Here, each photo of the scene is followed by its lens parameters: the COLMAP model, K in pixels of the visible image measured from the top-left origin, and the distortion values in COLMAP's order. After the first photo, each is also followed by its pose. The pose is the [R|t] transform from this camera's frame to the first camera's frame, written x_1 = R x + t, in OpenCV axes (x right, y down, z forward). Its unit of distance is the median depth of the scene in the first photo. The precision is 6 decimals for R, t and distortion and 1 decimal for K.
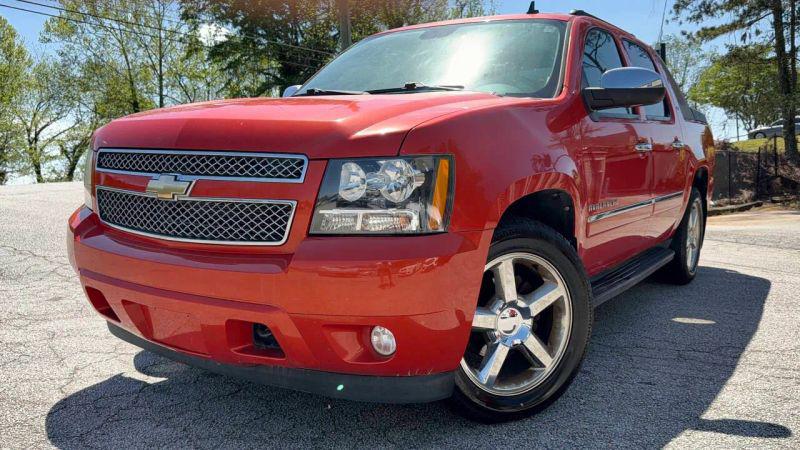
lens RADIAL K [[659.8, 0, 398.0], [0, 659.8, 224.9], [0, 0, 1]] dist [0.055250, -0.082288]
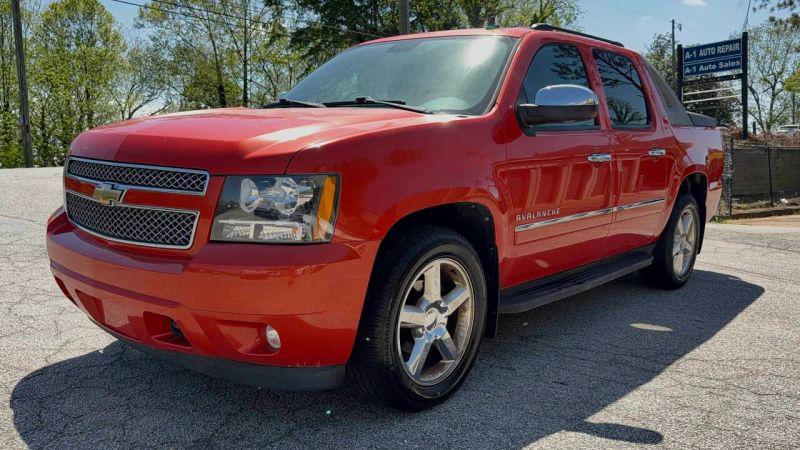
lens RADIAL K [[659.8, 0, 407.5], [0, 659.8, 228.0], [0, 0, 1]] dist [0.055250, -0.082288]
pose [[0.994088, 0.032339, -0.103646, 0.259019], [-0.029618, 0.999178, 0.027688, -0.039418], [0.104456, -0.024454, 0.994229, -0.091432]]
